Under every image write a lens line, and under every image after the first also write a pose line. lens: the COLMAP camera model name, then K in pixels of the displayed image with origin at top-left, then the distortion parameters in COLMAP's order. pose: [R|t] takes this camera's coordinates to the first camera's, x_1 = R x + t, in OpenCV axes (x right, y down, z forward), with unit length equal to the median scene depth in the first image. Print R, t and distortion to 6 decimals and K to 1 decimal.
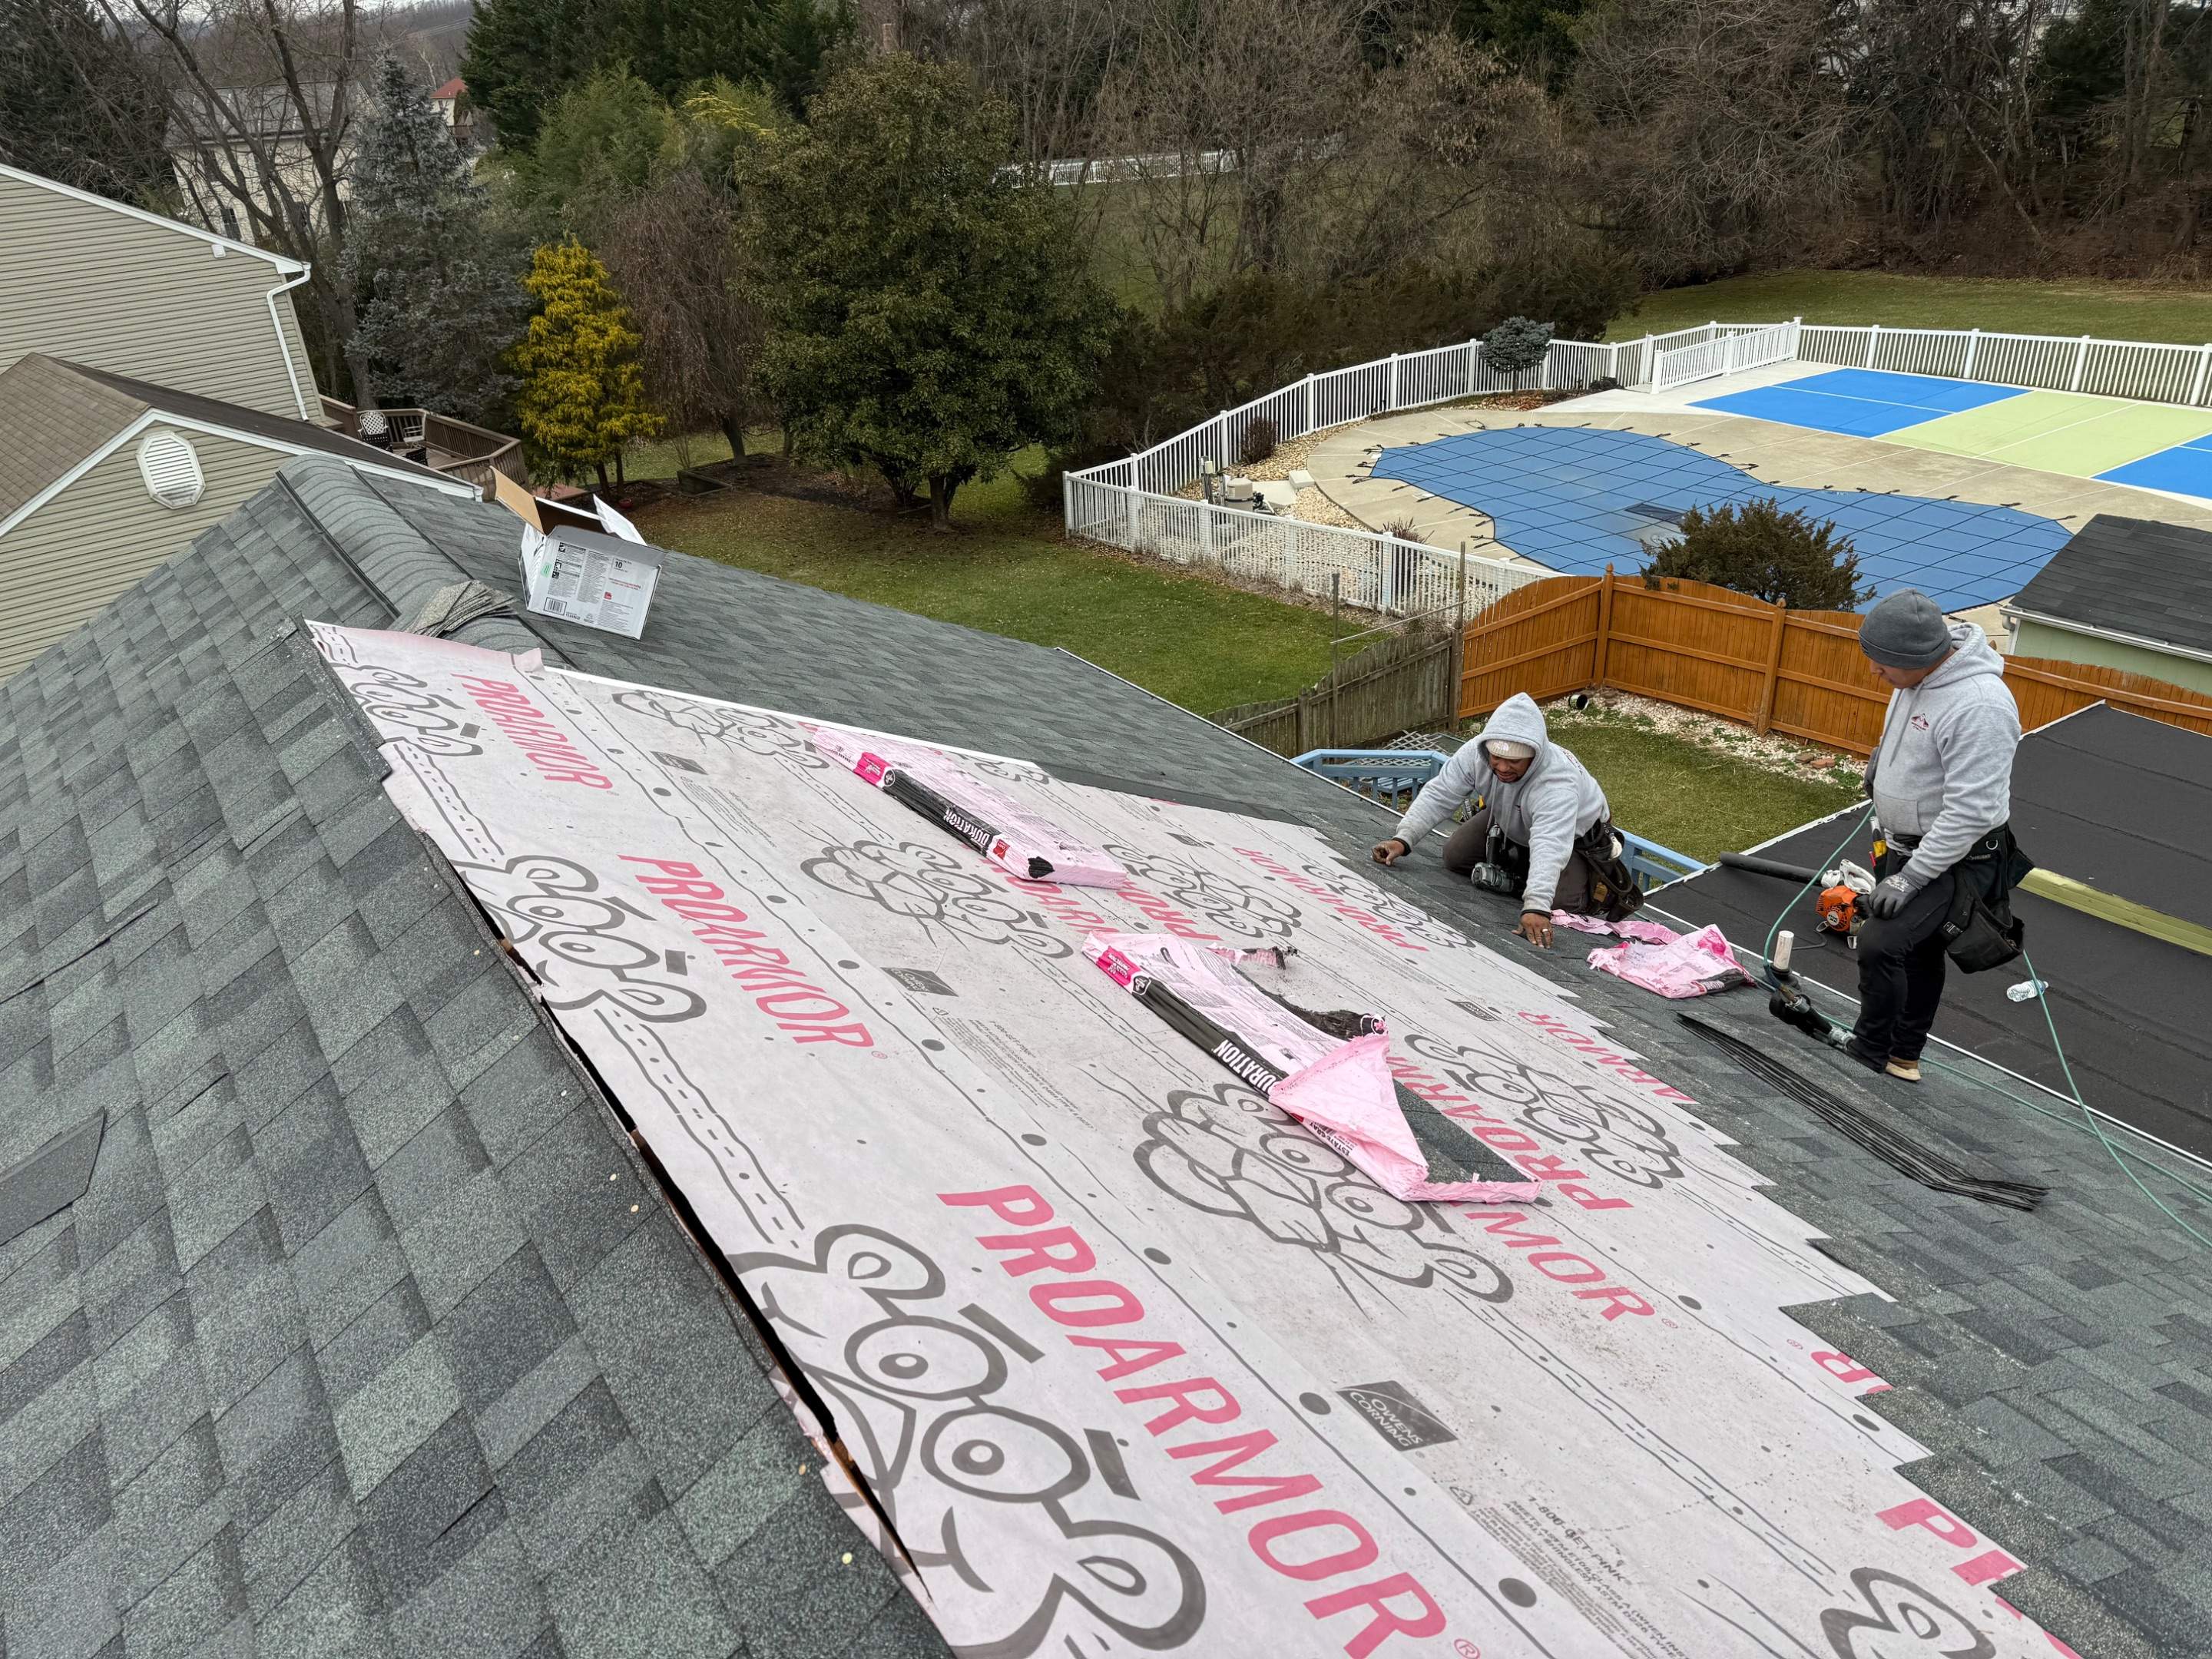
lens RADIAL K [[1559.8, 0, 1106.0], [0, 1559.8, 829.5], [0, 0, 1]] dist [-0.002721, -0.008835]
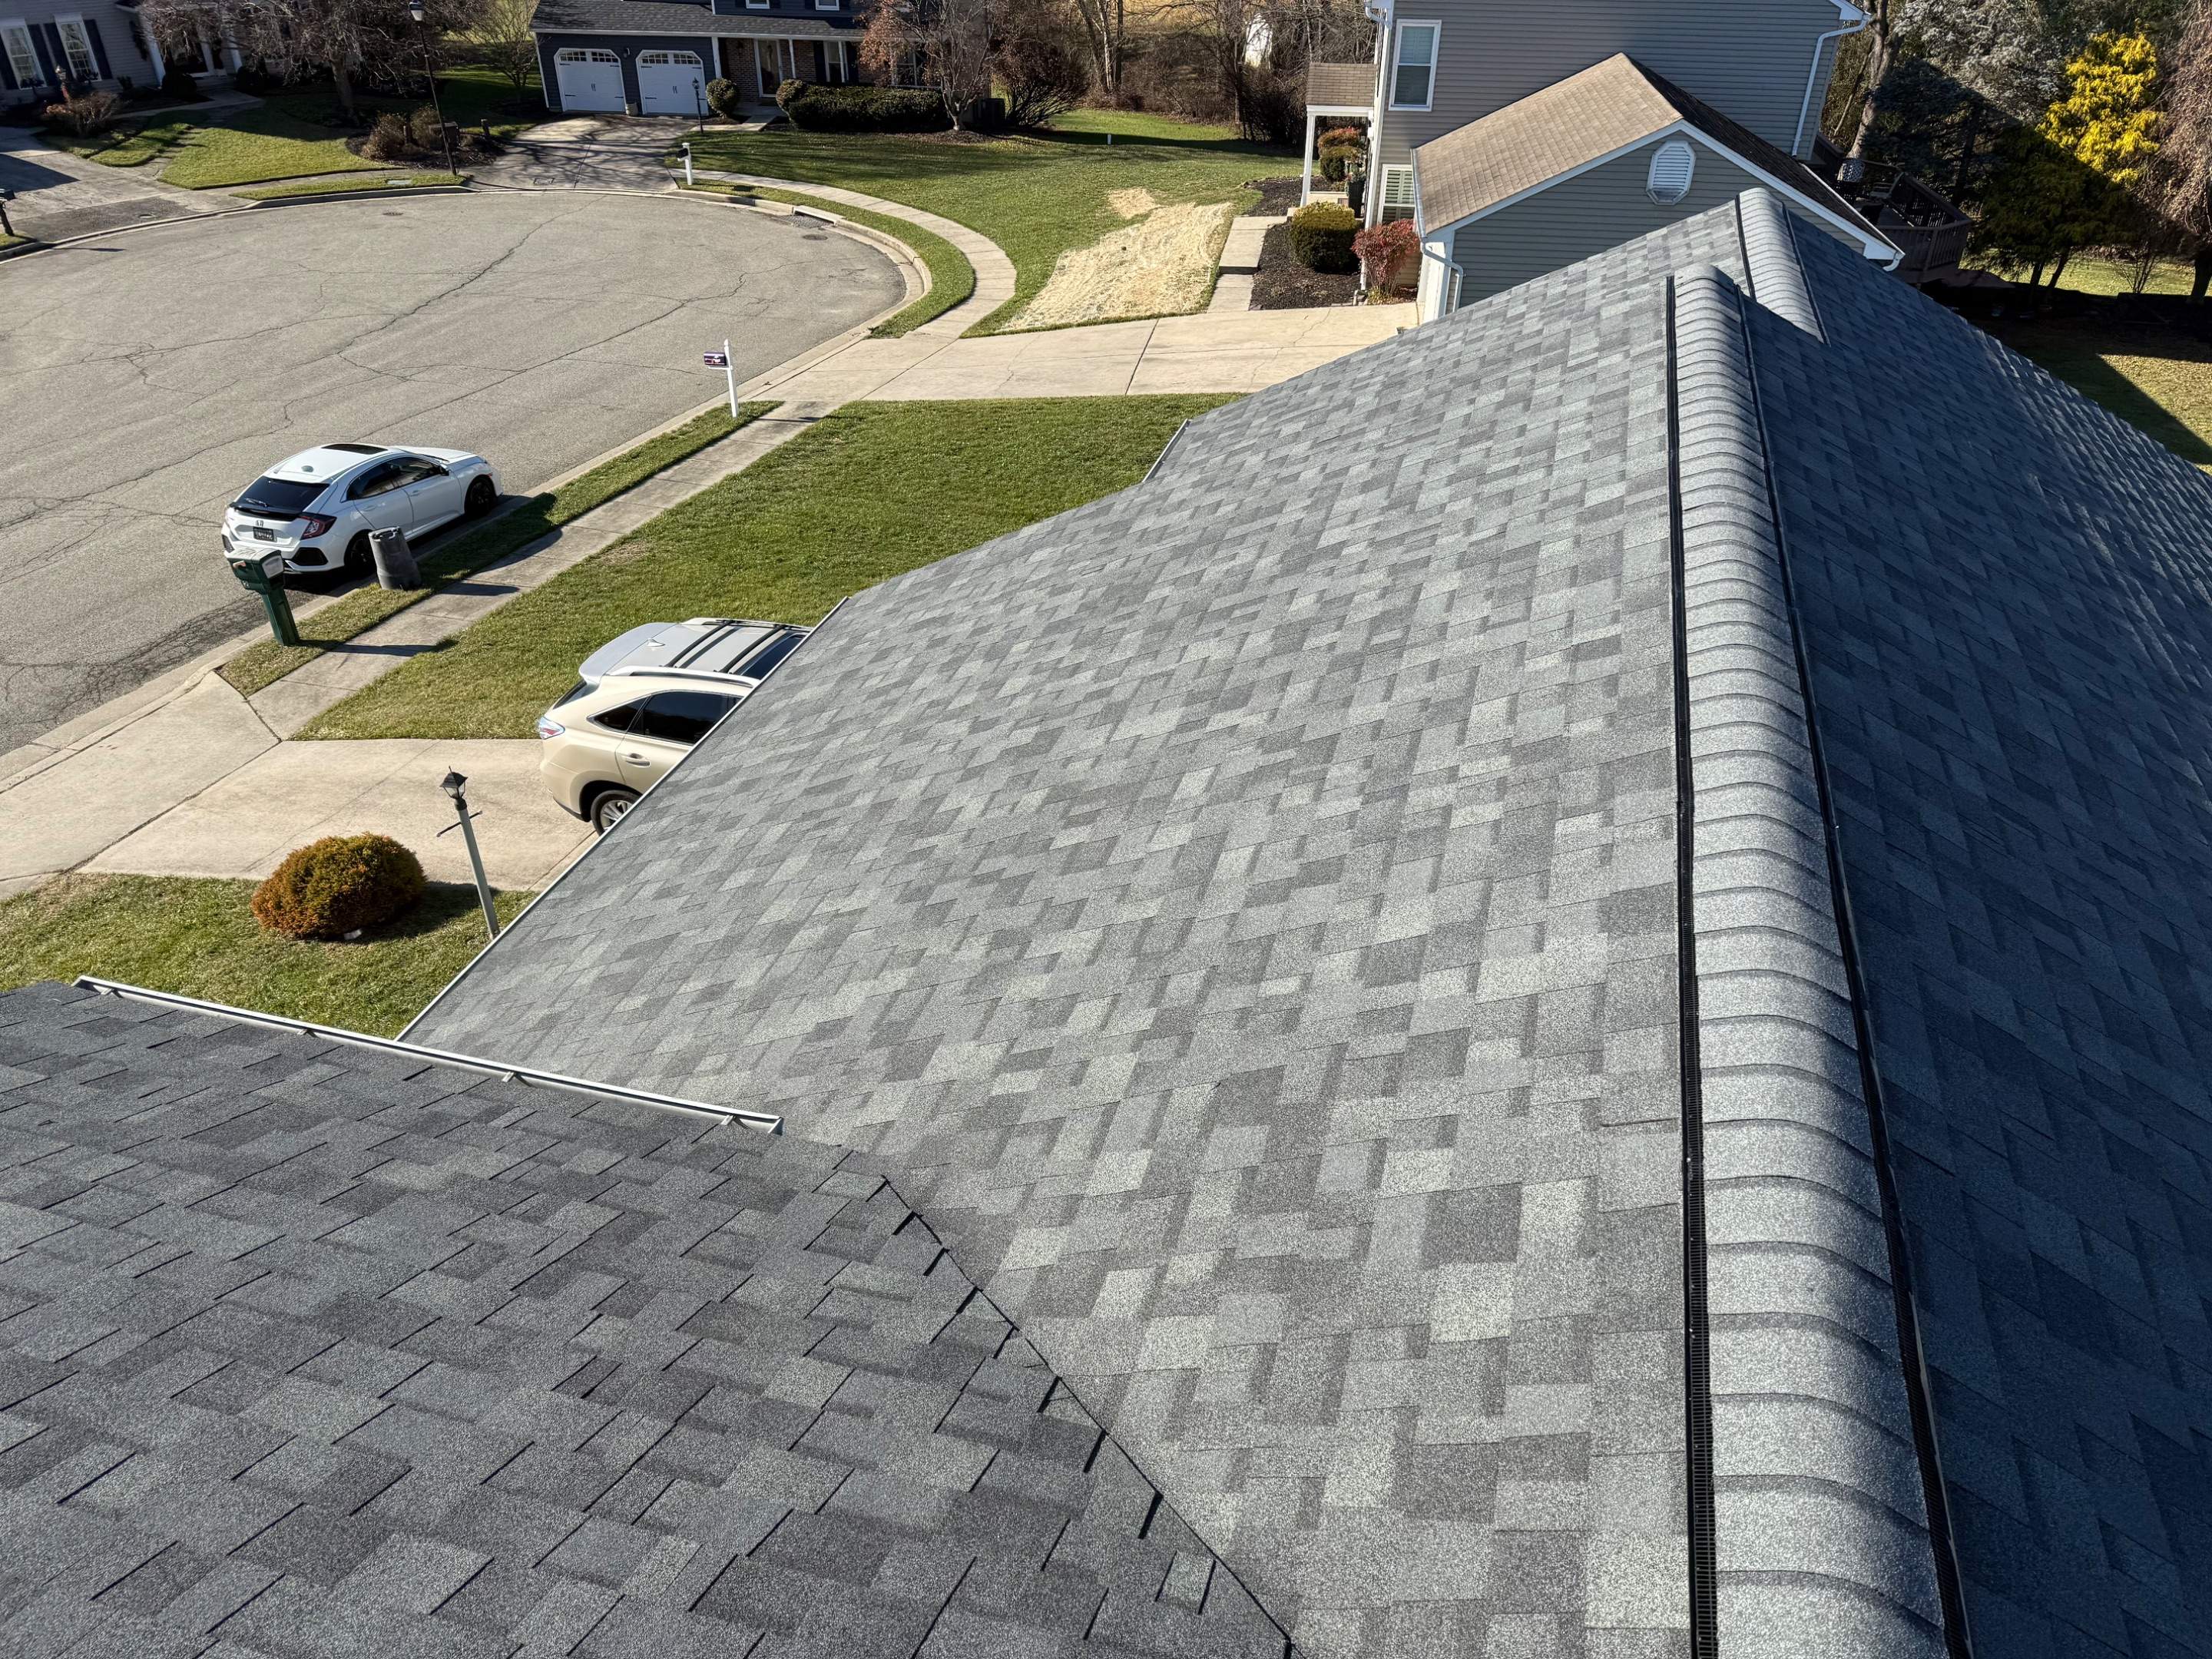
lens RADIAL K [[1559.8, 0, 1106.0], [0, 1559.8, 829.5], [0, 0, 1]] dist [-0.002721, -0.008835]
pose [[0.632098, 0.491027, -0.599453, 0.115734], [-0.395681, 0.869672, 0.295141, 0.042441], [0.666250, 0.050634, 0.744008, -0.203398]]
